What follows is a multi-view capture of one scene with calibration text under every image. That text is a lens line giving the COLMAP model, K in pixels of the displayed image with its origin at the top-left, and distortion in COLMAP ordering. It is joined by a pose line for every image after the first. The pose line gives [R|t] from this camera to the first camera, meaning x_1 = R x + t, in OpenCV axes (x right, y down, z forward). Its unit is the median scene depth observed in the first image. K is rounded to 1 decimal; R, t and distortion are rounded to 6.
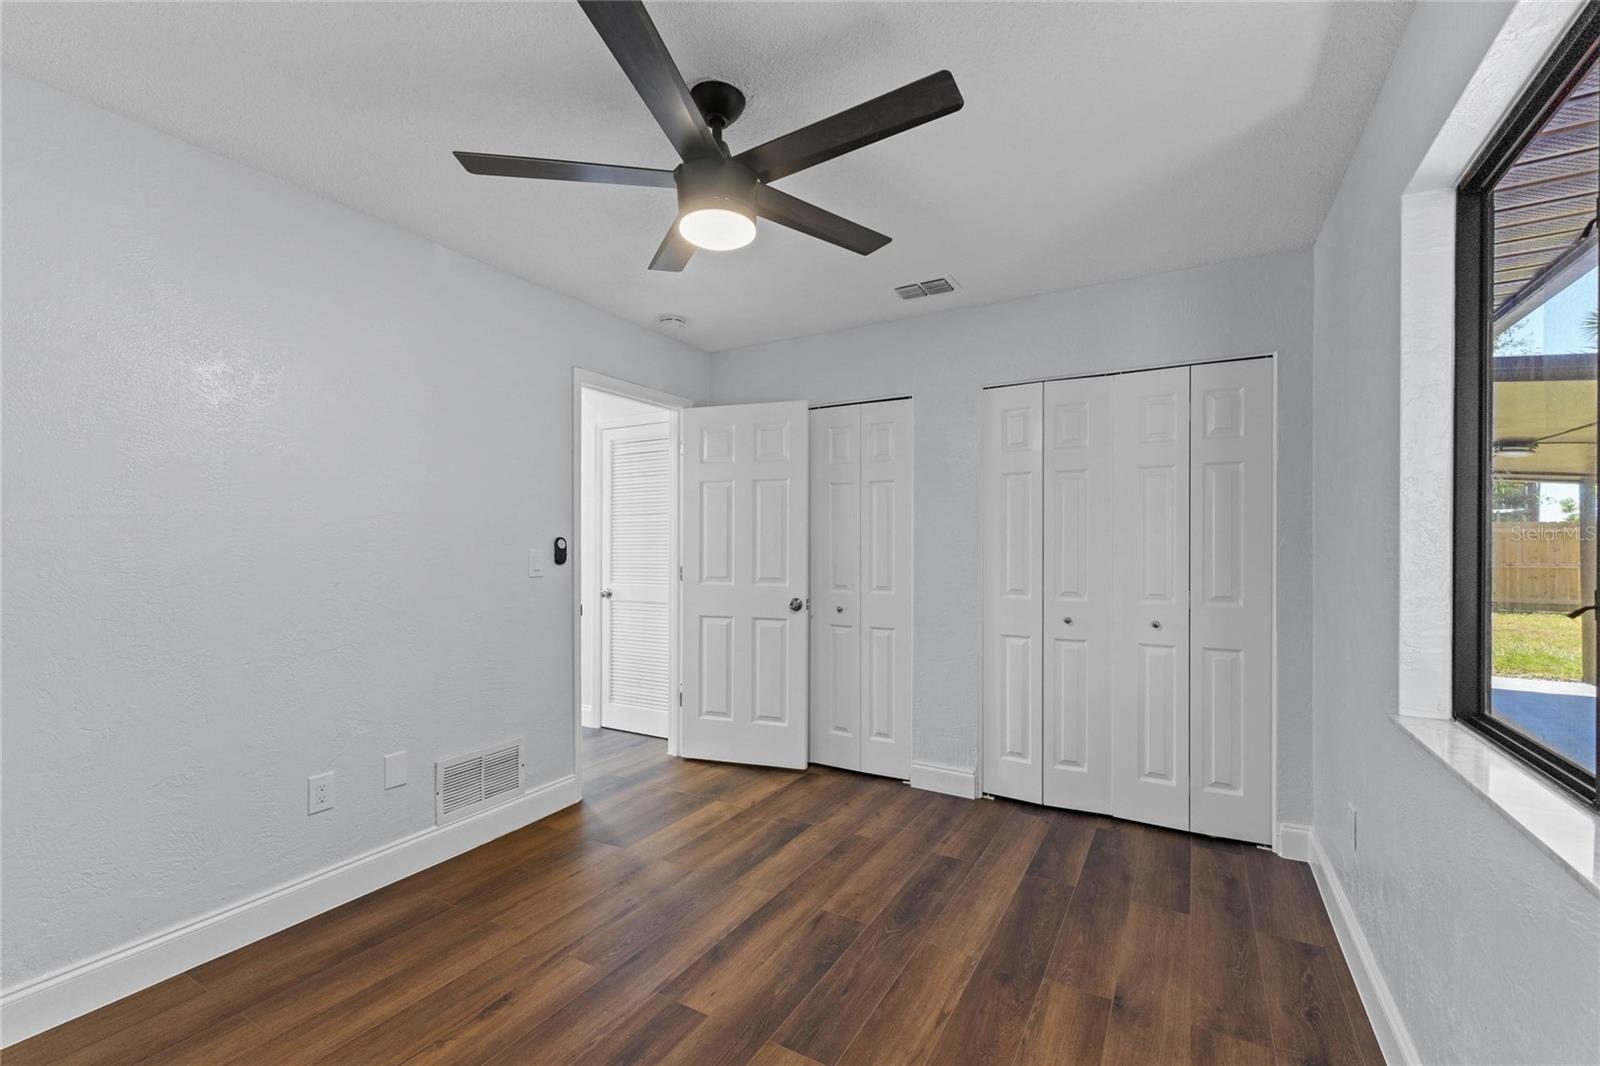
lens RADIAL K [[674.9, 0, 802.7], [0, 674.9, 539.9], [0, 0, 1]] dist [0.008953, -0.001573]
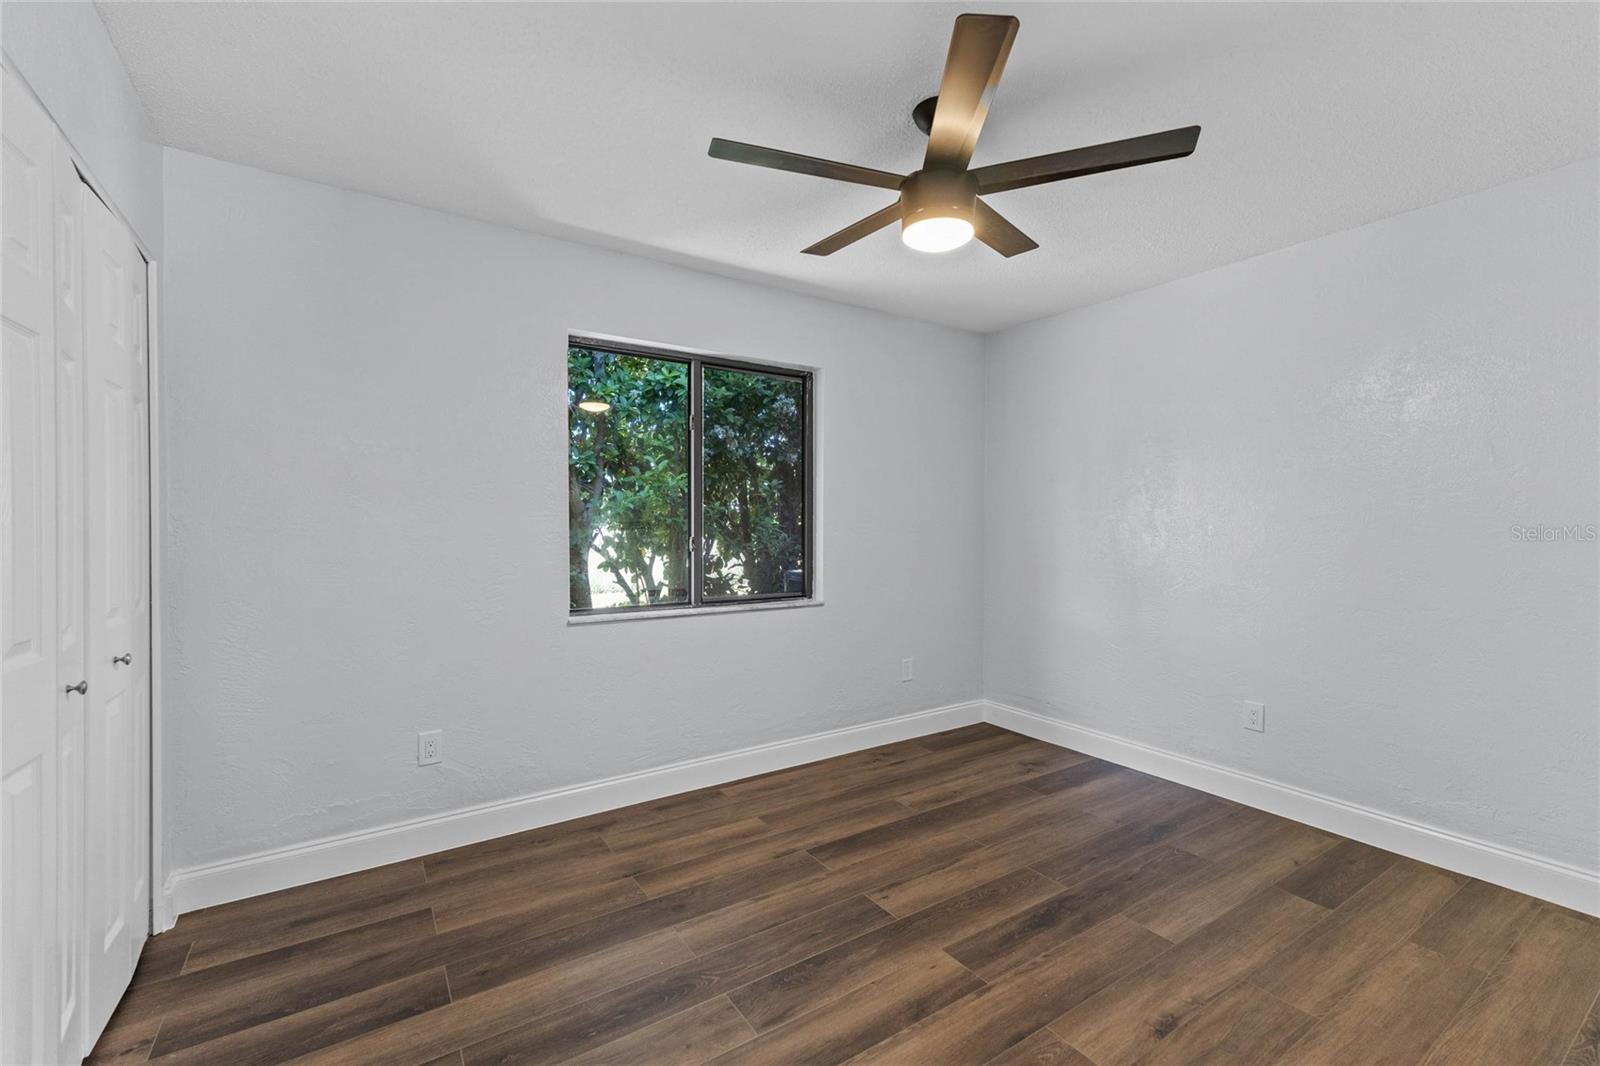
lens RADIAL K [[674.9, 0, 799.7], [0, 674.9, 528.9], [0, 0, 1]] dist [0.008953, -0.001573]
pose [[-0.890244, -0.006174, 0.455441, -0.392380], [-0.008791, 0.999955, -0.003629, 0.012929], [-0.455398, -0.007234, -0.890258, 1.899700]]
